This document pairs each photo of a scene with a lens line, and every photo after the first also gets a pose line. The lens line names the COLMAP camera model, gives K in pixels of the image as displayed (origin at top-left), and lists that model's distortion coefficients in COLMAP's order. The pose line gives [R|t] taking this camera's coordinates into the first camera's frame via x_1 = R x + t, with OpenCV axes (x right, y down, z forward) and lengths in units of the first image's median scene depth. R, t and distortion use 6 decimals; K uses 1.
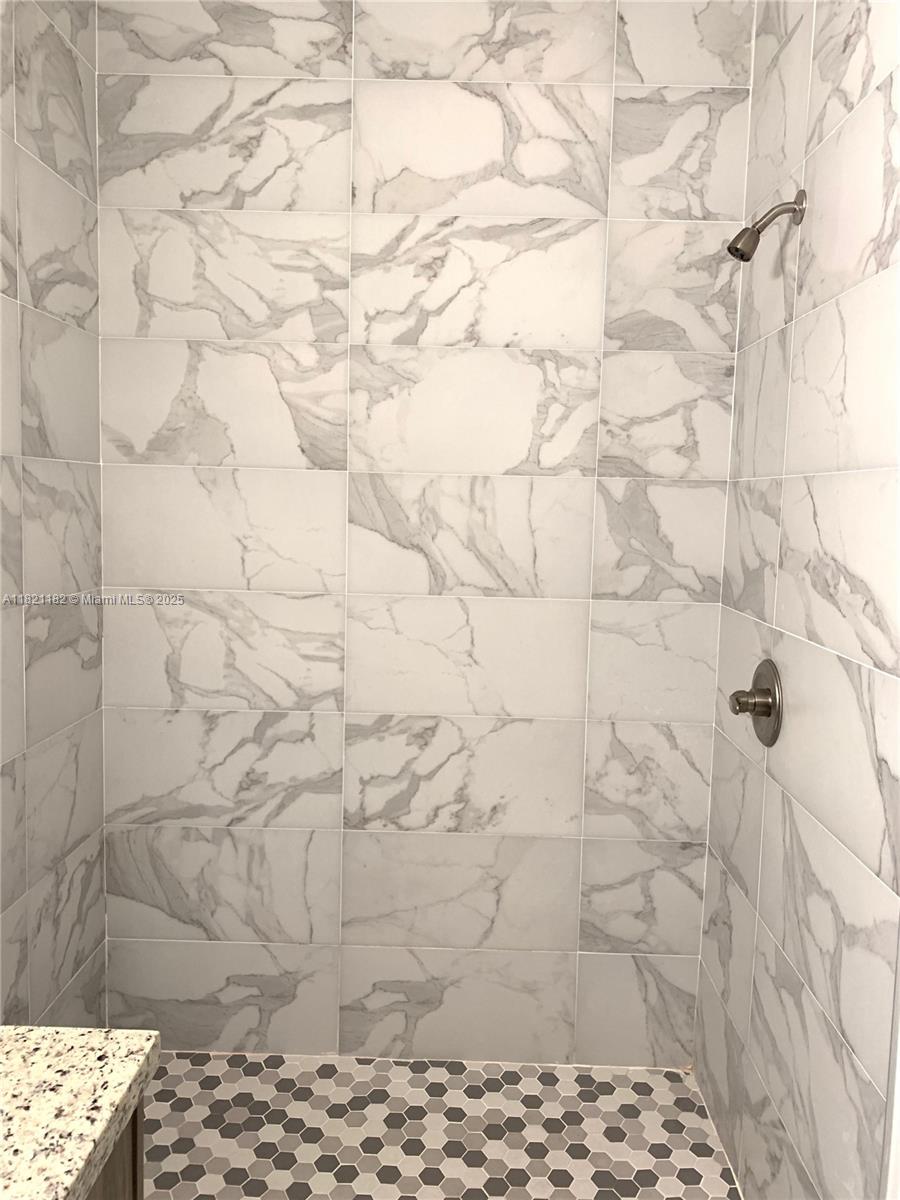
lens RADIAL K [[918.8, 0, 451.4], [0, 918.8, 593.2], [0, 0, 1]] dist [0.027001, -0.022944]
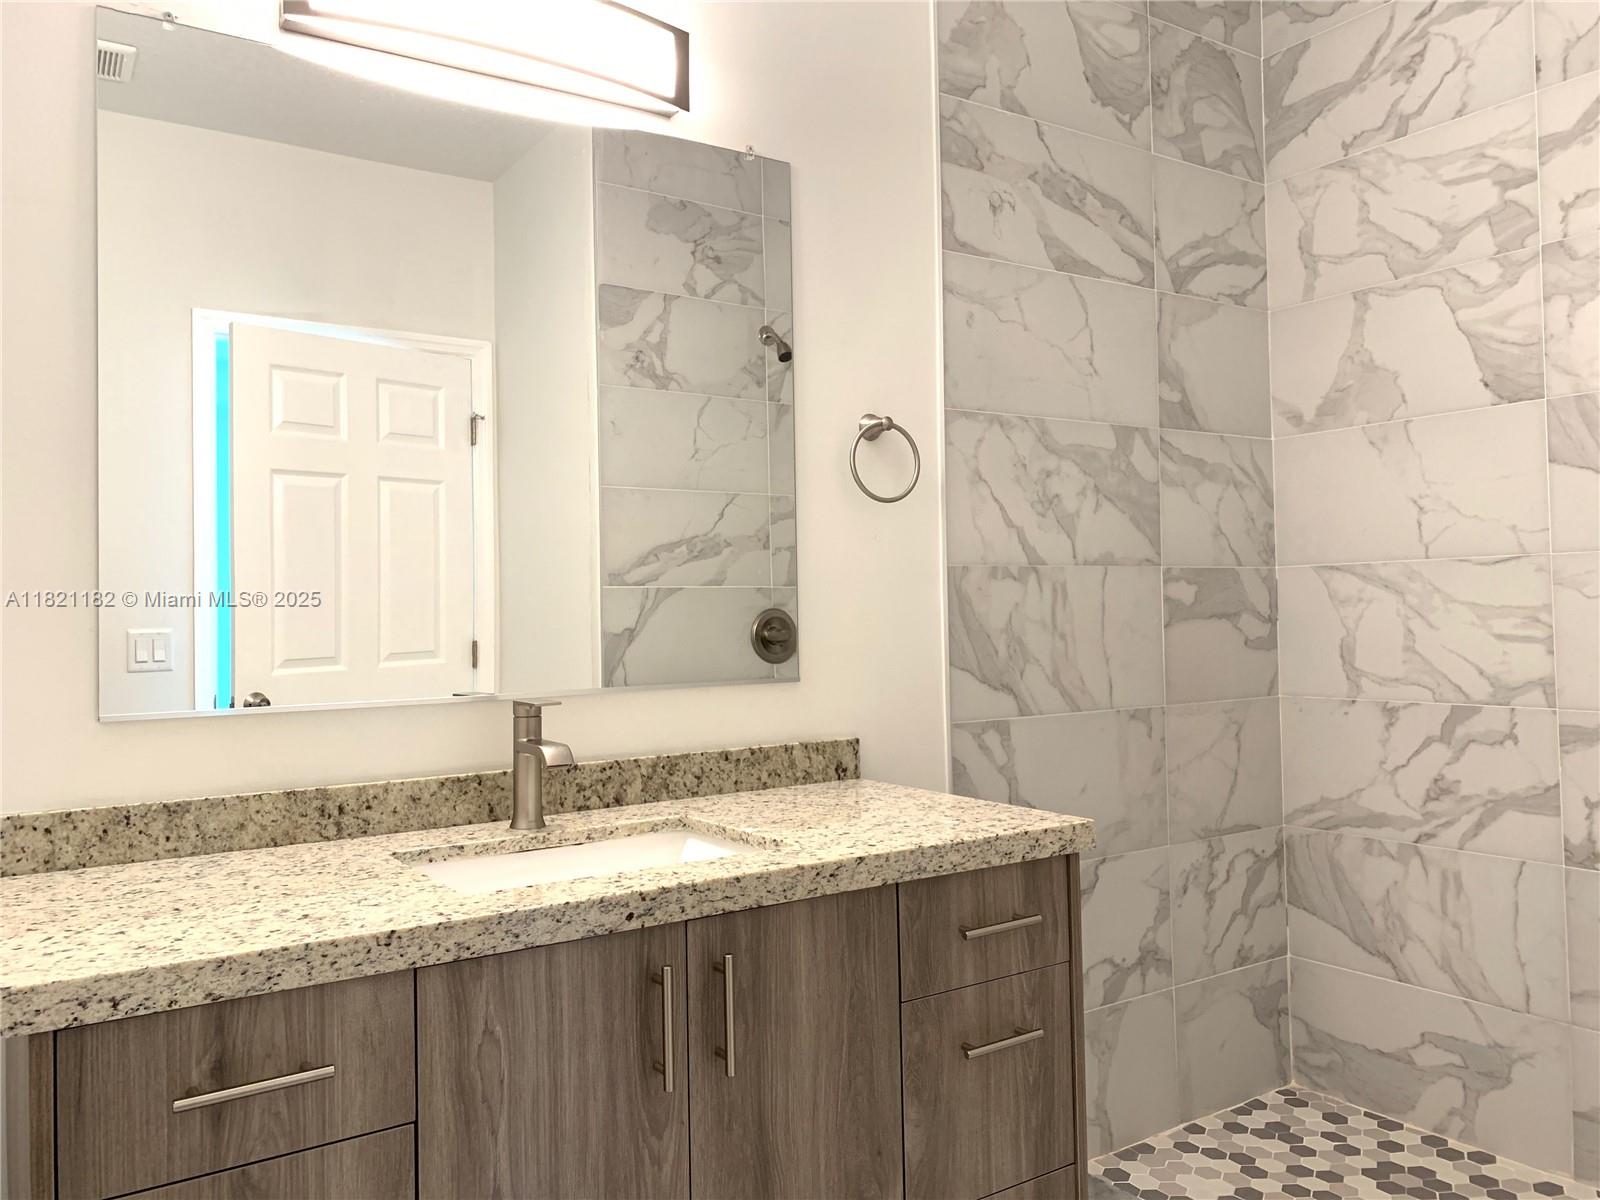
lens RADIAL K [[1225.0, 0, 804.5], [0, 1225.0, 597.5], [0, 0, 1]] dist [0.027001, -0.022944]
pose [[0.573133, -0.050043, -0.817933, 0.388092], [-0.047690, 0.994405, -0.094257, 0.170991], [0.818074, 0.093029, 0.567539, -0.121065]]
